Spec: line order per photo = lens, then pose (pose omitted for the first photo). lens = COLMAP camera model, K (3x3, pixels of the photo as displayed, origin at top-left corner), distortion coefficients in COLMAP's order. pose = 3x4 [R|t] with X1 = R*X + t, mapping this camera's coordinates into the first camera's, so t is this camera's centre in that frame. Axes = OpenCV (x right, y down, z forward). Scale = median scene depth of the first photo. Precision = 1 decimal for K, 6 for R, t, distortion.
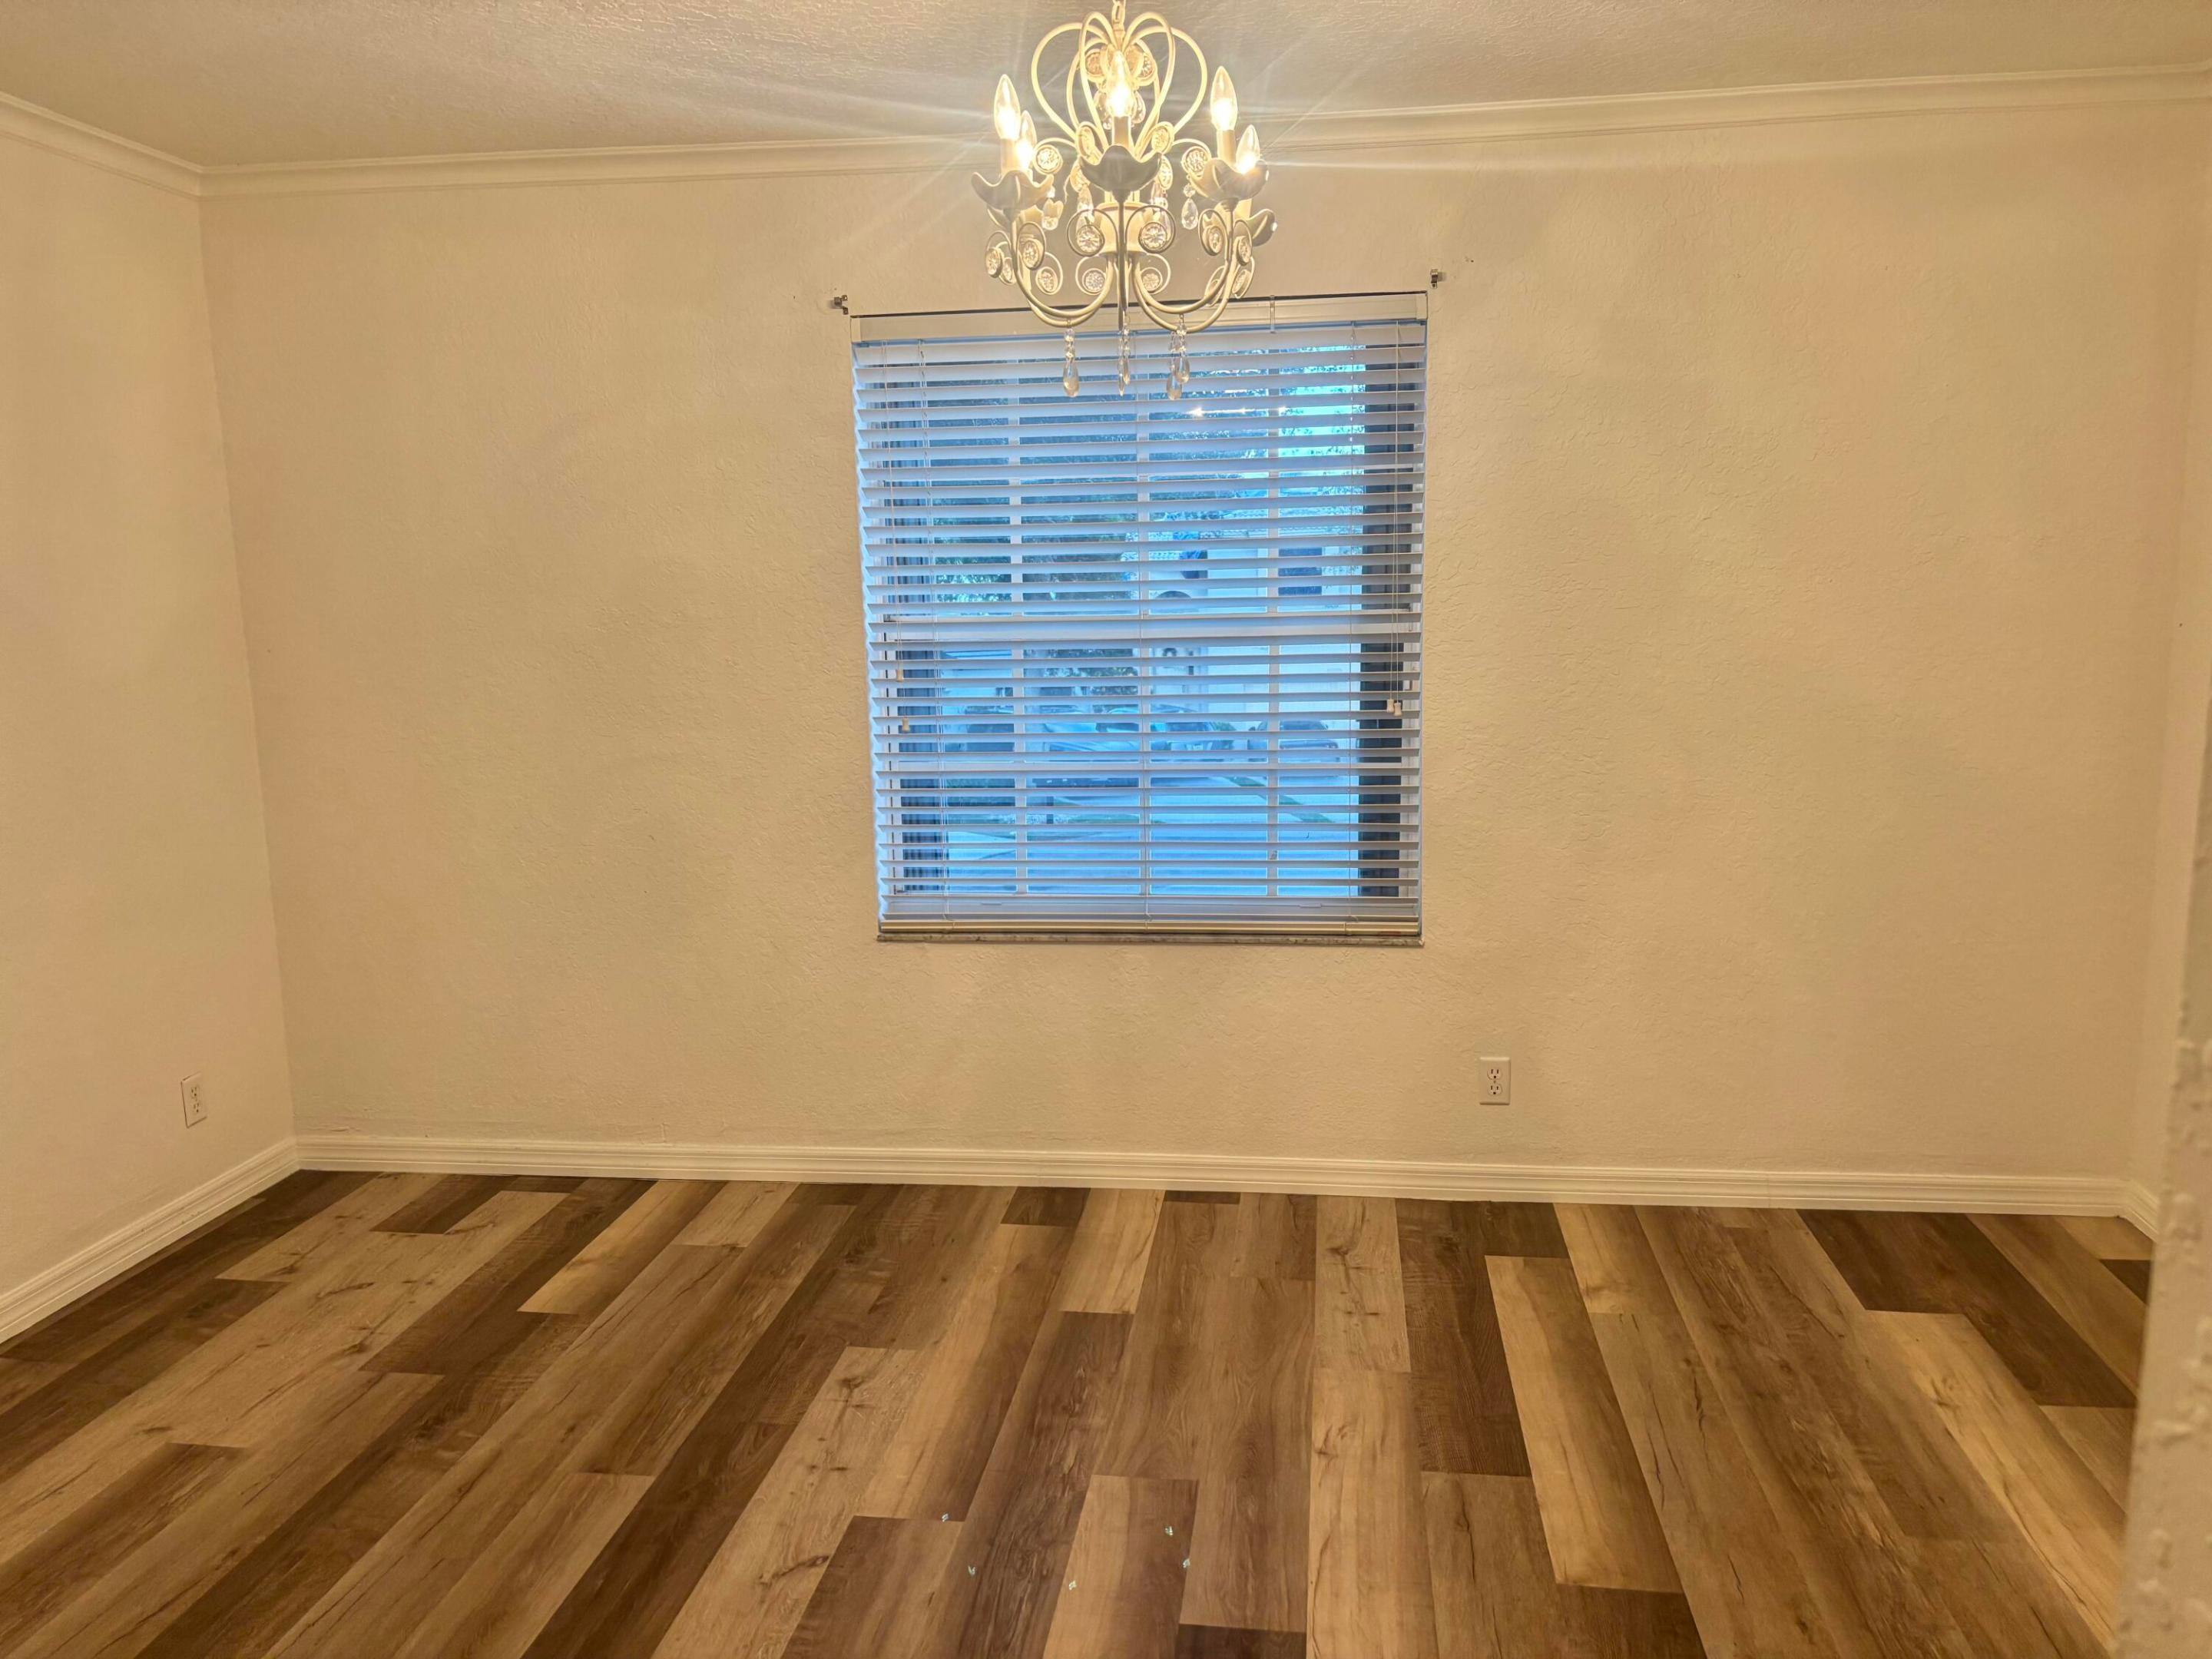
lens RADIAL K [[1677.6, 0, 1109.9], [0, 1677.6, 821.7], [0, 0, 1]] dist [0.023411, -0.028299]
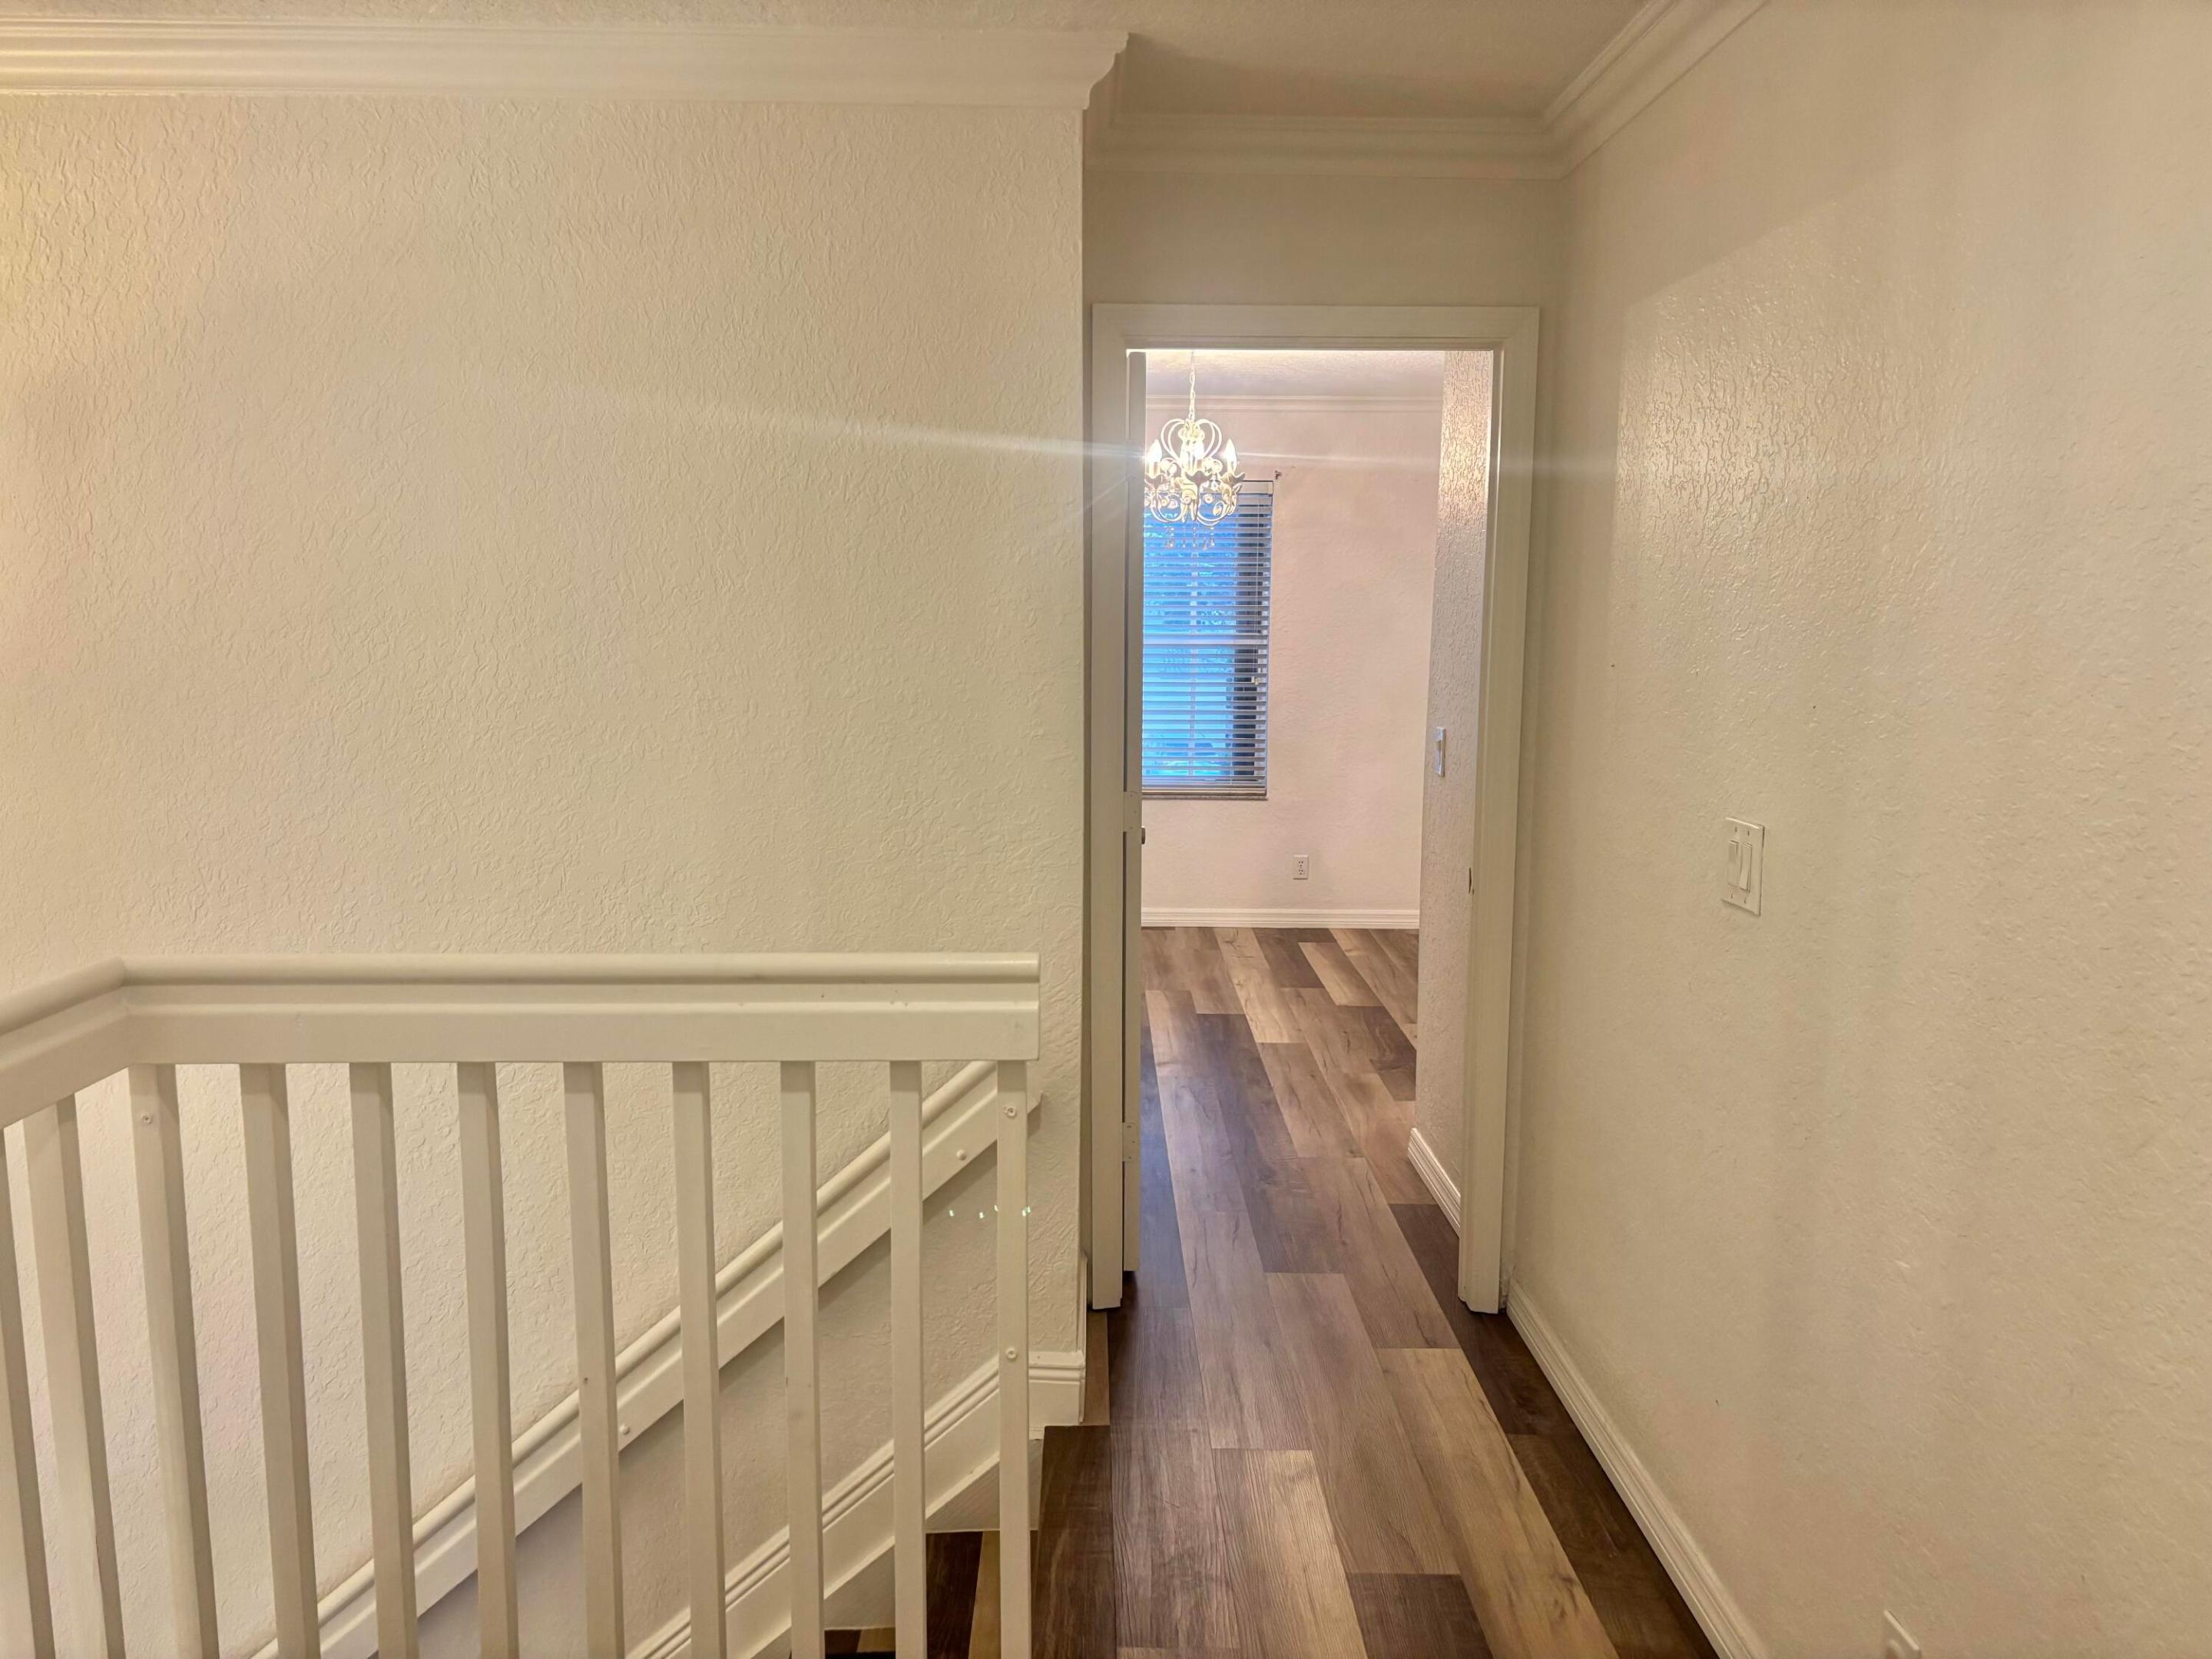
lens RADIAL K [[1677.6, 0, 1105.6], [0, 1677.6, 835.2], [0, 0, 1]] dist [0.023411, -0.028299]
pose [[0.989669, 0.007160, 0.143190, -0.302448], [-0.004981, 0.999866, -0.015569, 0.153096], [-0.143282, 0.014695, 0.989573, -0.995072]]
